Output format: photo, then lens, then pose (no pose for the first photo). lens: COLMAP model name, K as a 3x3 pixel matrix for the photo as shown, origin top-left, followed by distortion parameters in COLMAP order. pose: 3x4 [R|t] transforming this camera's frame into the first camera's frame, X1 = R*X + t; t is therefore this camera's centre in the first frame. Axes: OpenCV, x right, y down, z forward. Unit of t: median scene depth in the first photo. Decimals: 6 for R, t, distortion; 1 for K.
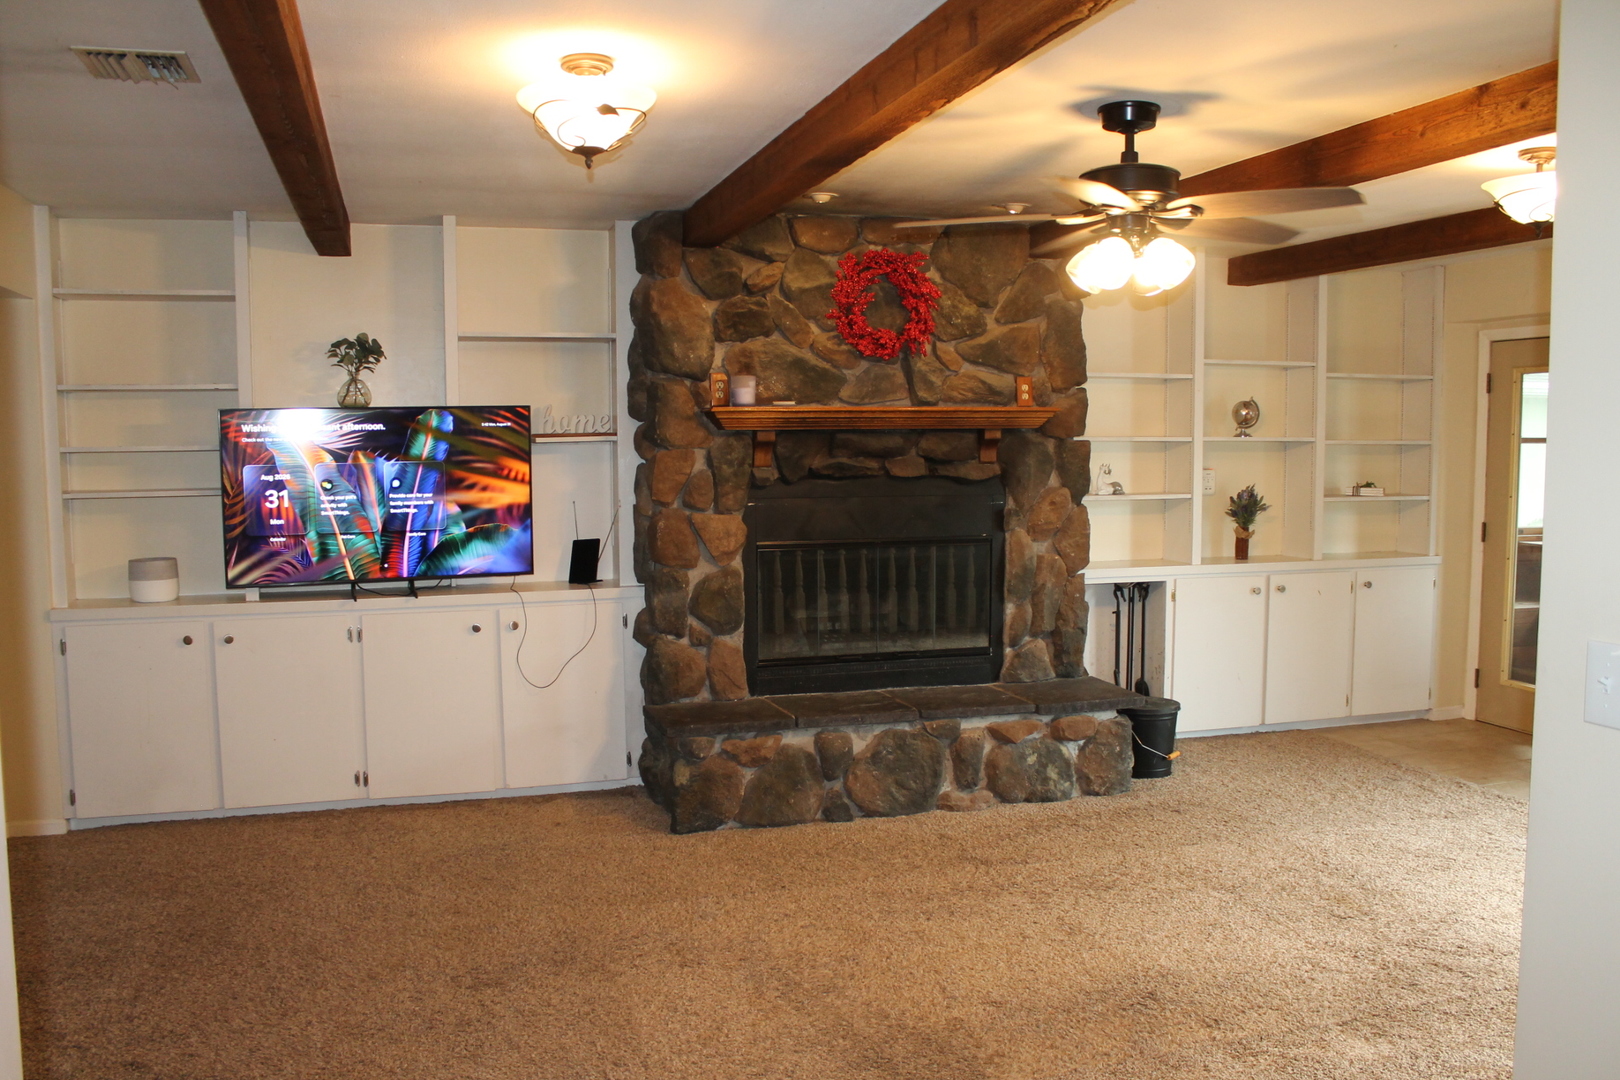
lens RADIAL K [[1354.2, 0, 816.1], [0, 1354.2, 546.7], [0, 0, 1]] dist [-0.153427, 0.124090]
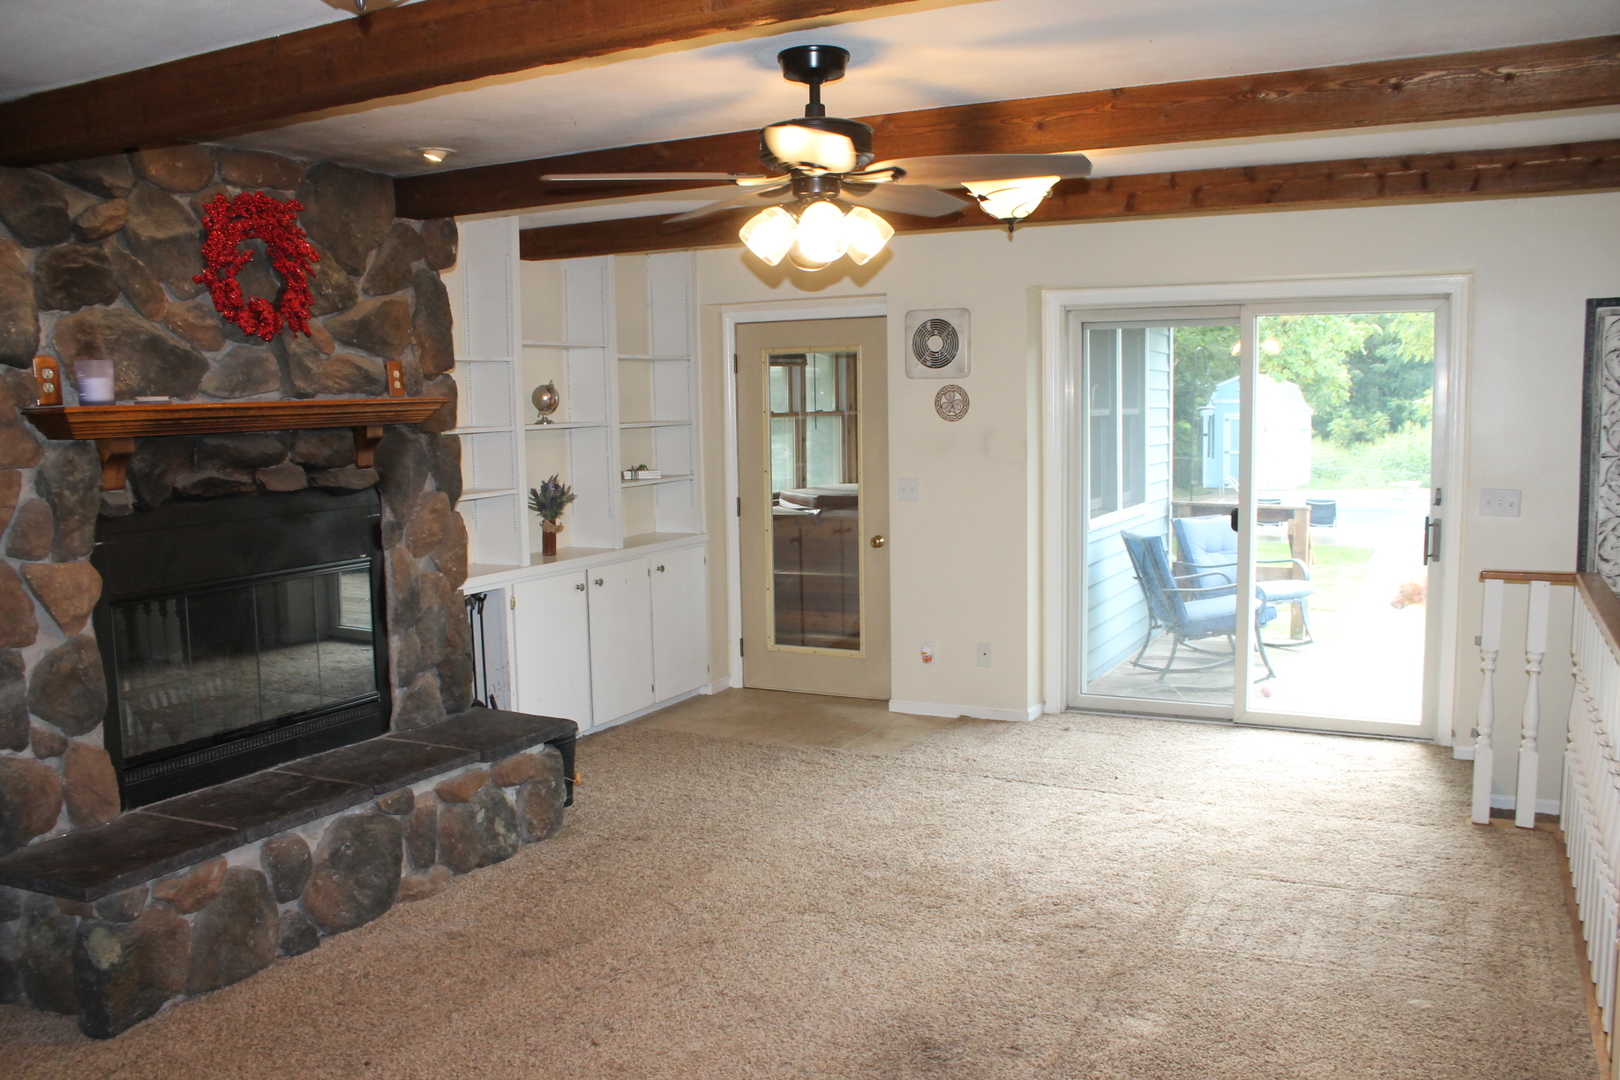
lens RADIAL K [[1354.2, 0, 818.5], [0, 1354.2, 556.0], [0, 0, 1]] dist [-0.153427, 0.124090]
pose [[0.703169, -0.092366, 0.704998, -0.265928], [0.076772, 0.995593, 0.053866, -0.032996], [-0.706866, 0.016248, 0.707161, 0.257152]]
